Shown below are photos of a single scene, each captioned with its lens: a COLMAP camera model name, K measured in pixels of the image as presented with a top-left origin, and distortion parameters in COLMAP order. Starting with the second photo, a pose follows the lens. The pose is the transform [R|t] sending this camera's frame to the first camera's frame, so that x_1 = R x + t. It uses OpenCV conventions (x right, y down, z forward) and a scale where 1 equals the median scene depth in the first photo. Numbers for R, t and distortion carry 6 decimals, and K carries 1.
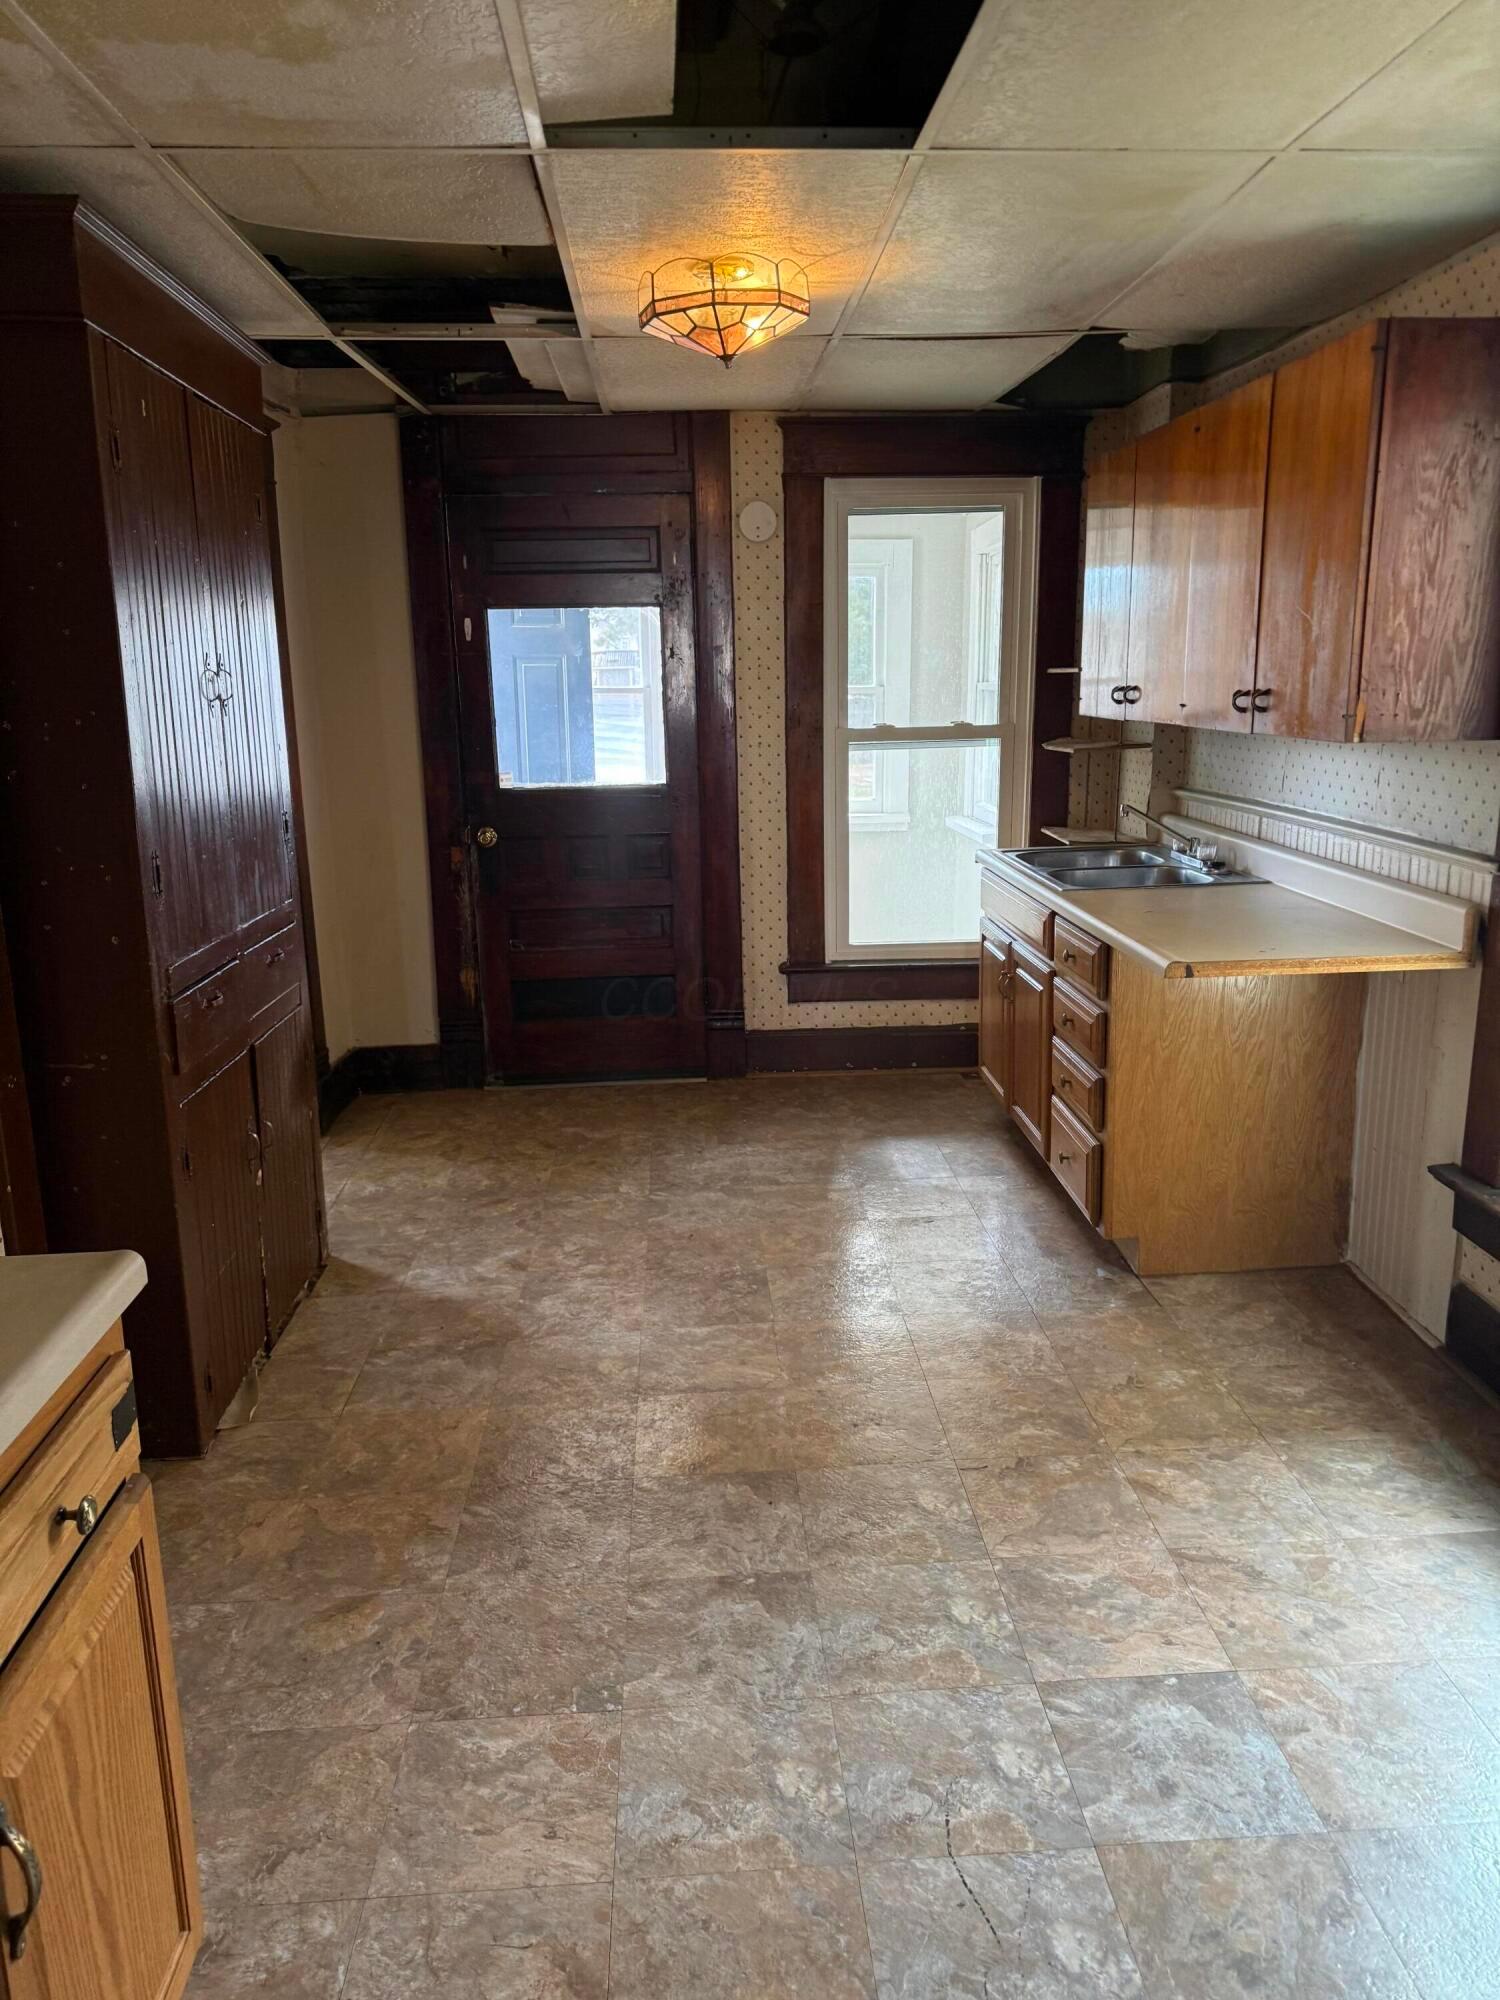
lens RADIAL K [[1411.4, 0, 750.5], [0, 1411.4, 1008.2], [0, 0, 1]] dist [0.068661, -0.082361]
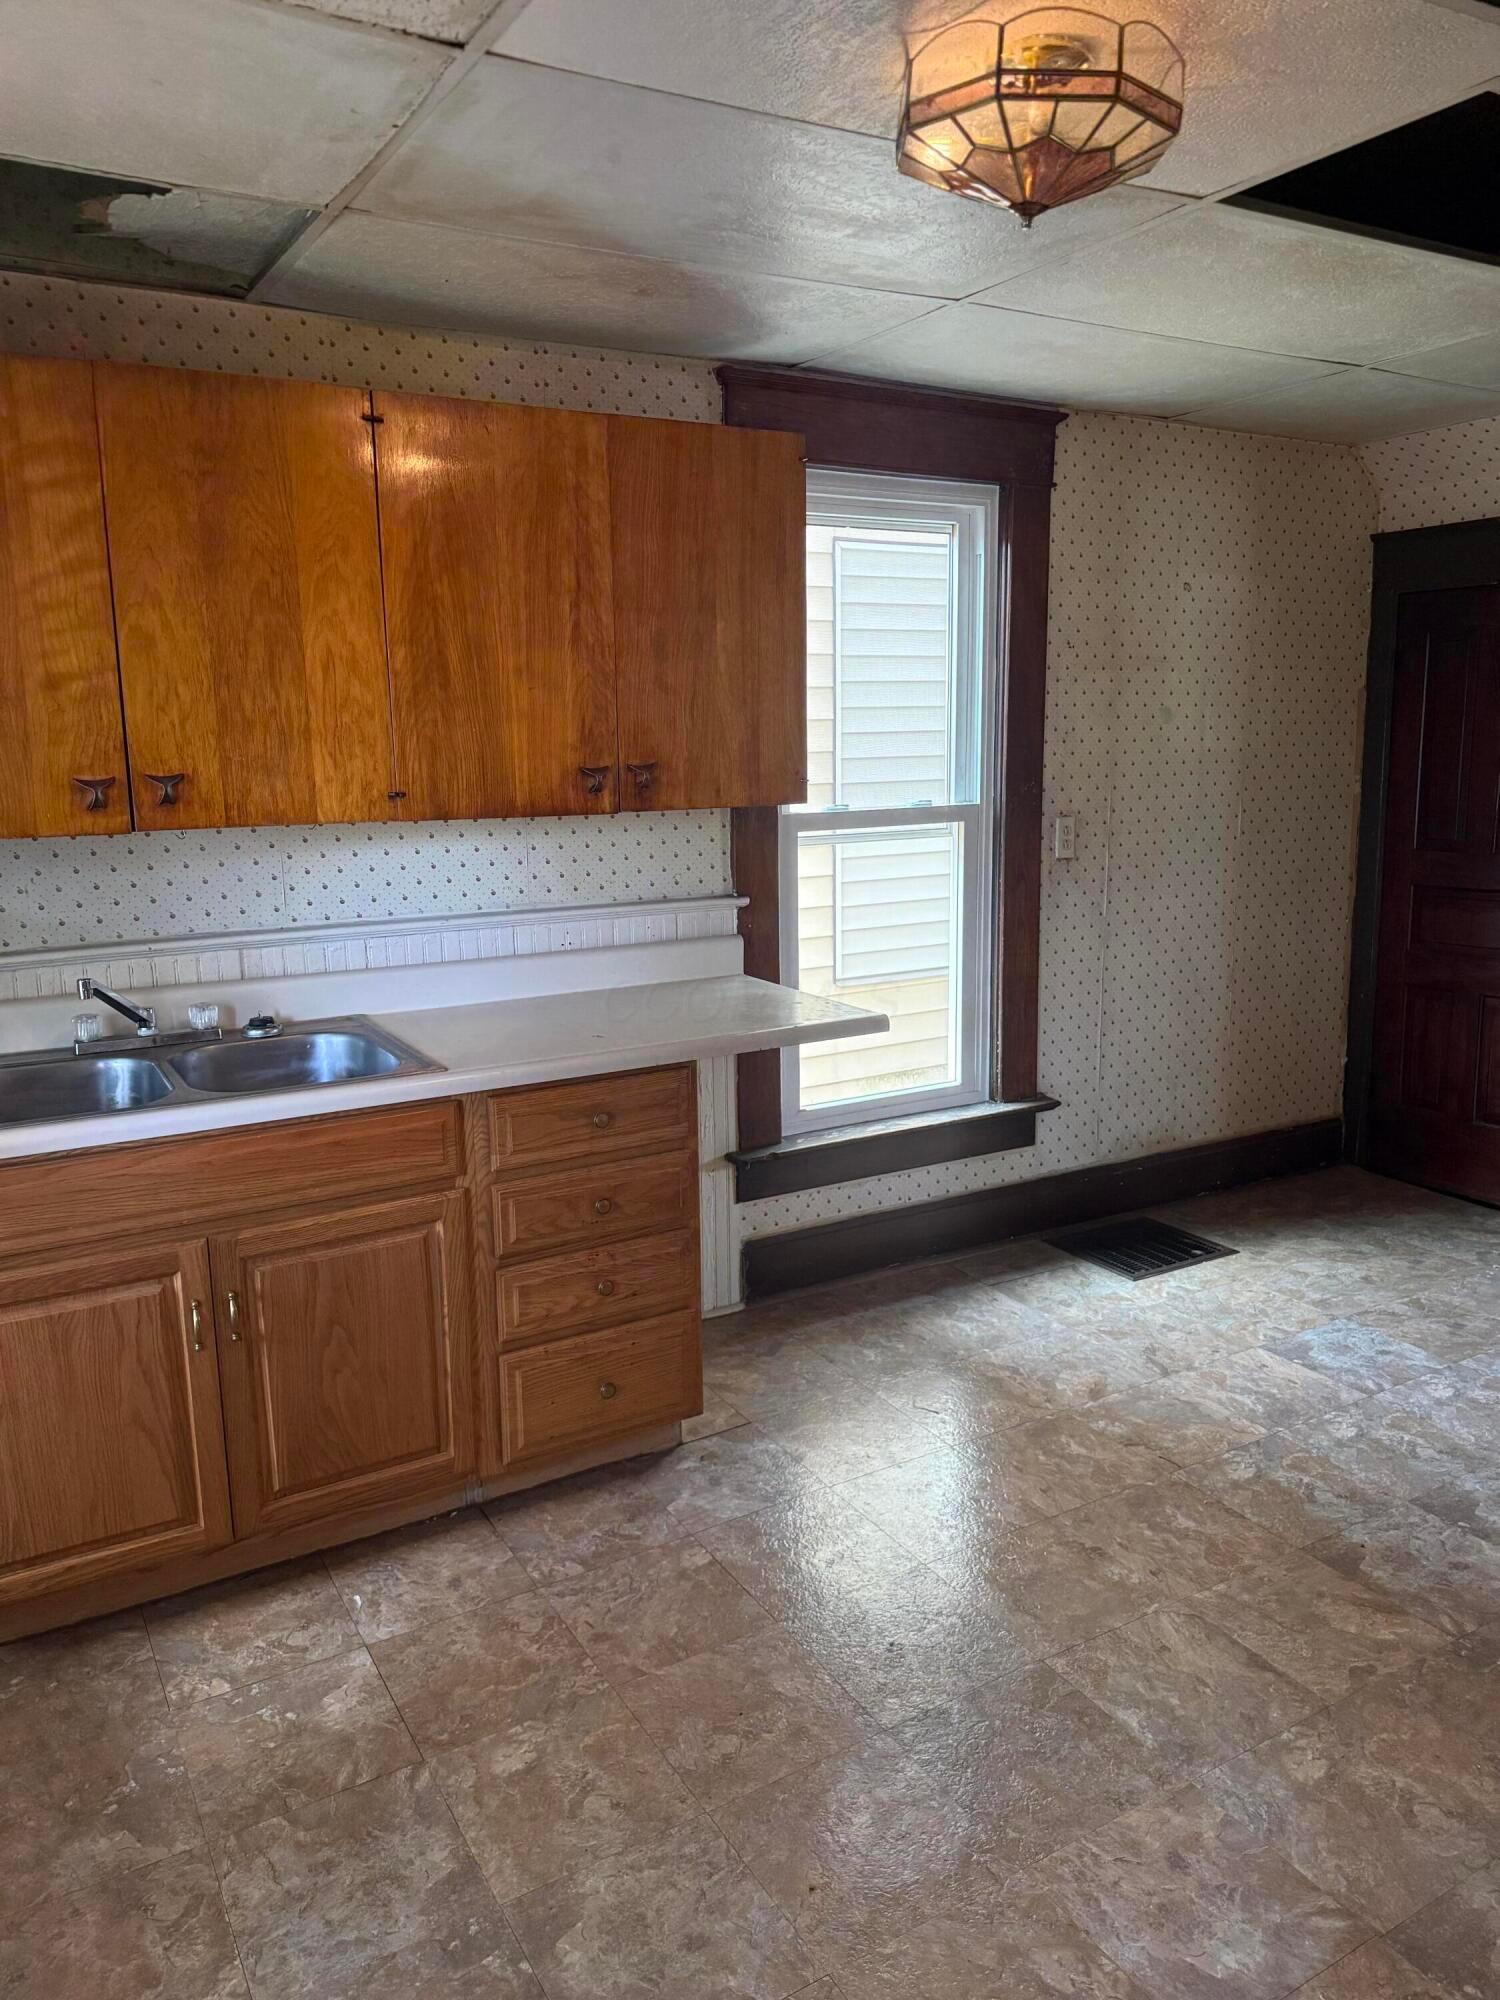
lens RADIAL K [[1411.4, 0, 749.4], [0, 1411.4, 986.9], [0, 0, 1]] dist [0.068661, -0.082361]
pose [[-0.459263, -0.150611, 0.875439, -0.625234], [0.215726, 0.937108, 0.274392, -0.405860], [-0.861707, 0.314873, -0.397889, 1.672762]]
